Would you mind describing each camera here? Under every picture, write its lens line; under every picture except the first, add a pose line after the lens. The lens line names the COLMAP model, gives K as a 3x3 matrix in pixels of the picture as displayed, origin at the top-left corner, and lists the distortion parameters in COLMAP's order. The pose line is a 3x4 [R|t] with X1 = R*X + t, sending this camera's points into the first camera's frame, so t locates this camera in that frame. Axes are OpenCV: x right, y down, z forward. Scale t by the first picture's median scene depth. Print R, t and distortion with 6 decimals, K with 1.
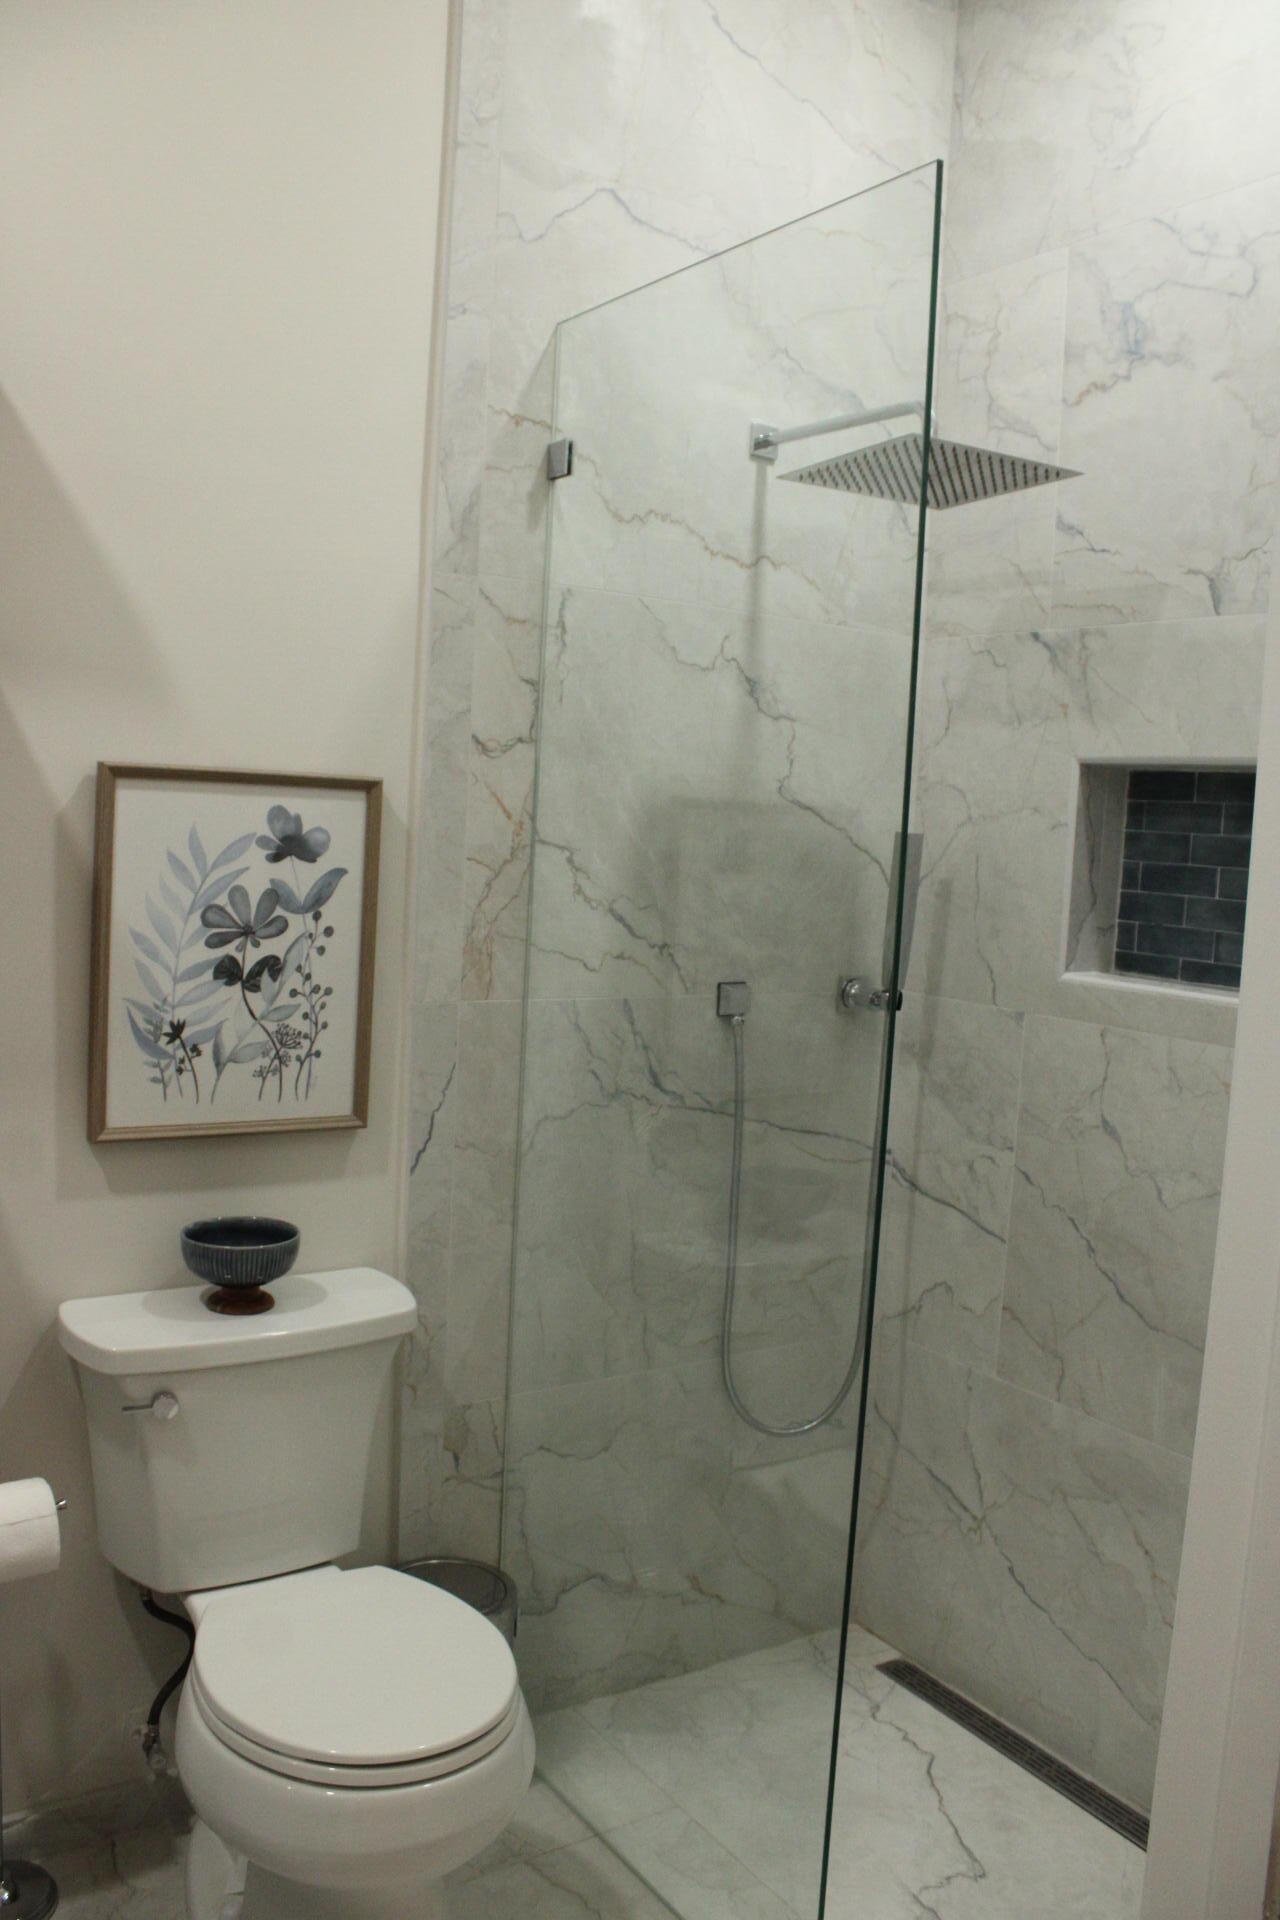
lens RADIAL K [[1595.6, 0, 603.6], [0, 1595.6, 960.3], [0, 0, 1]] dist [-0.159655, 0.138867]
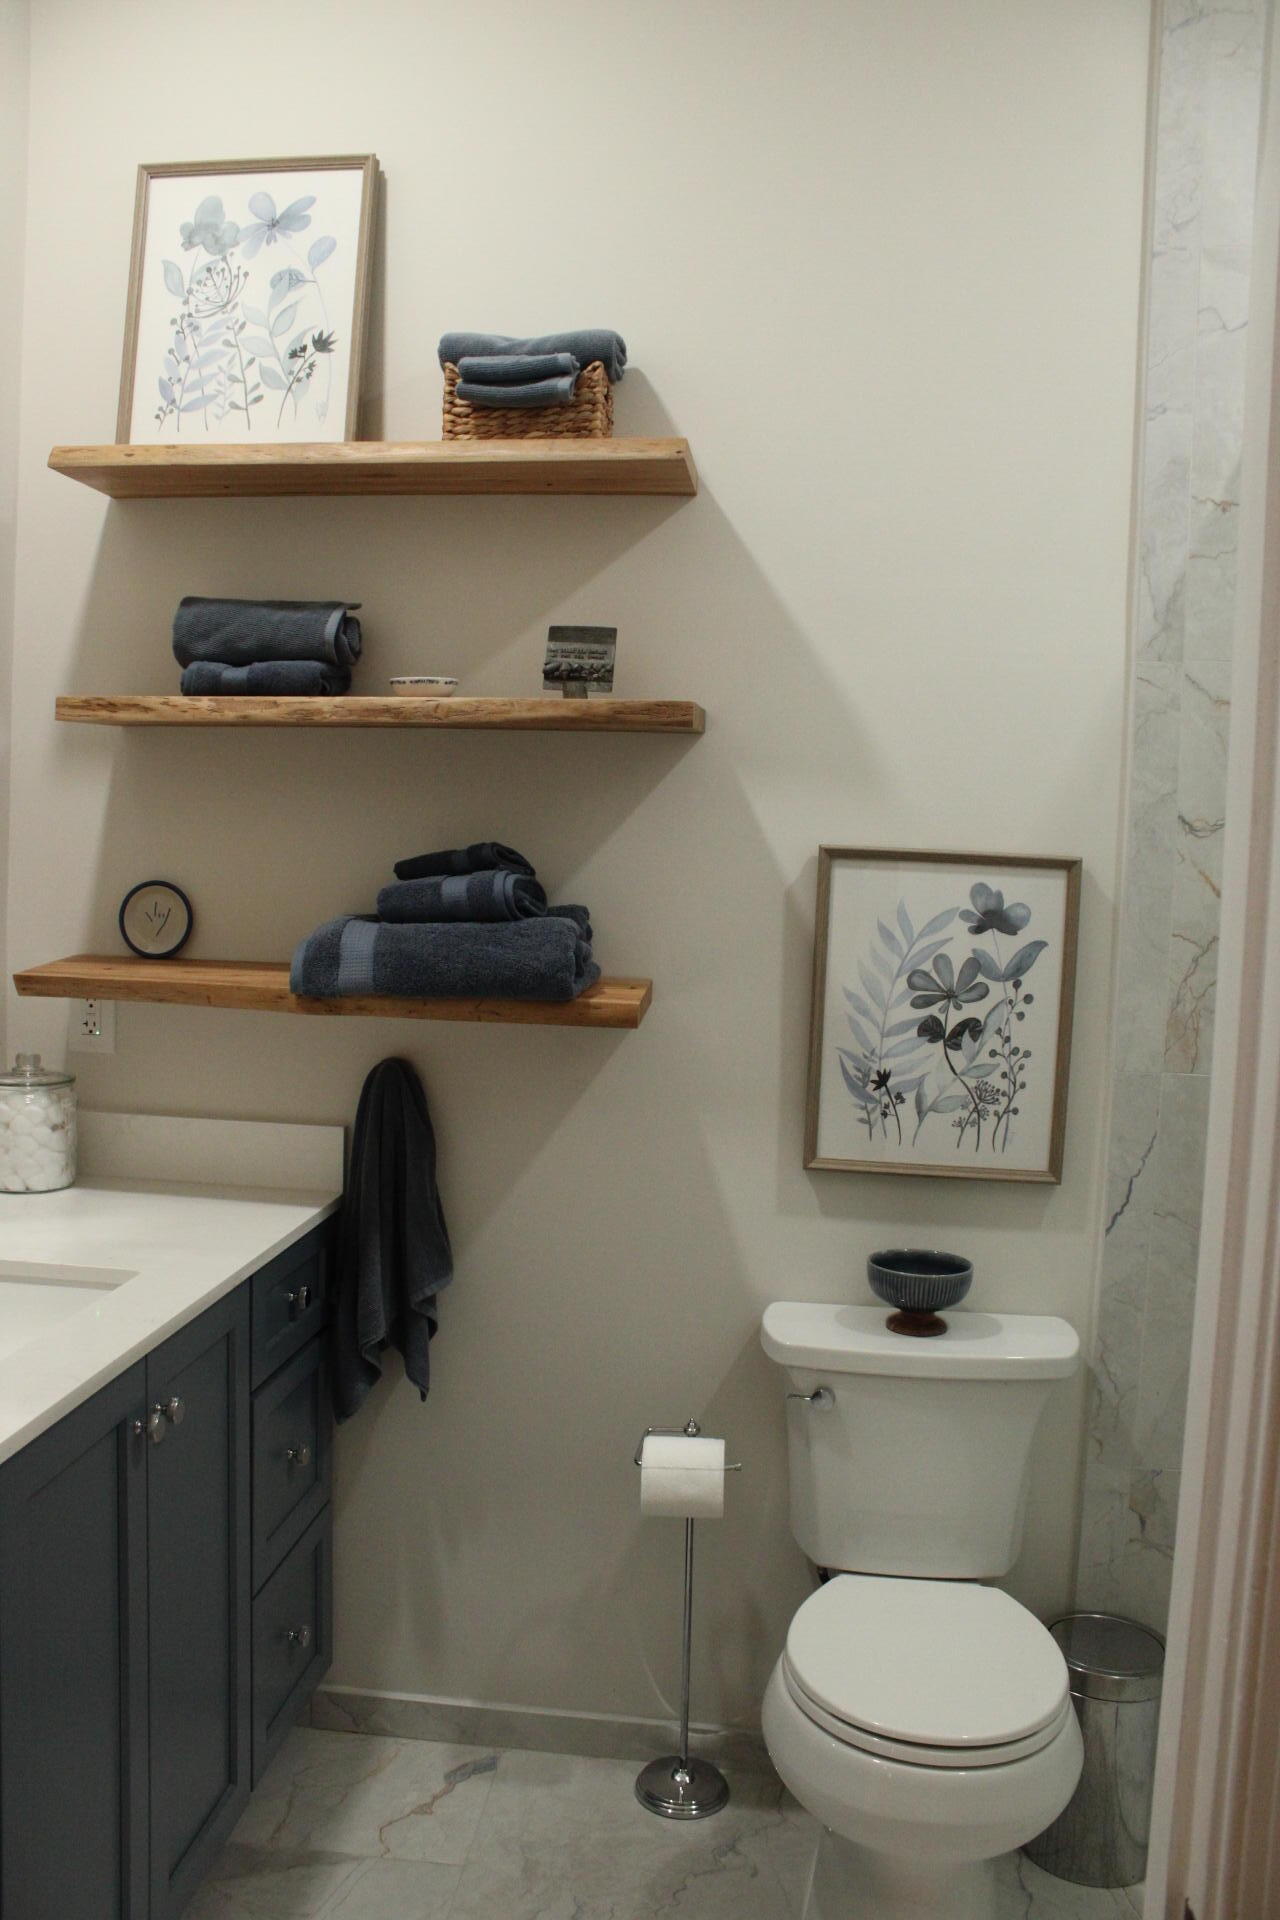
lens RADIAL K [[1595.6, 0, 603.6], [0, 1595.6, 960.3], [0, 0, 1]] dist [-0.159655, 0.138867]
pose [[0.768900, 0.024791, -0.638889, 0.297361], [-0.058416, 0.997792, -0.031586, 0.006709], [0.636695, 0.061608, 0.768651, -0.016066]]
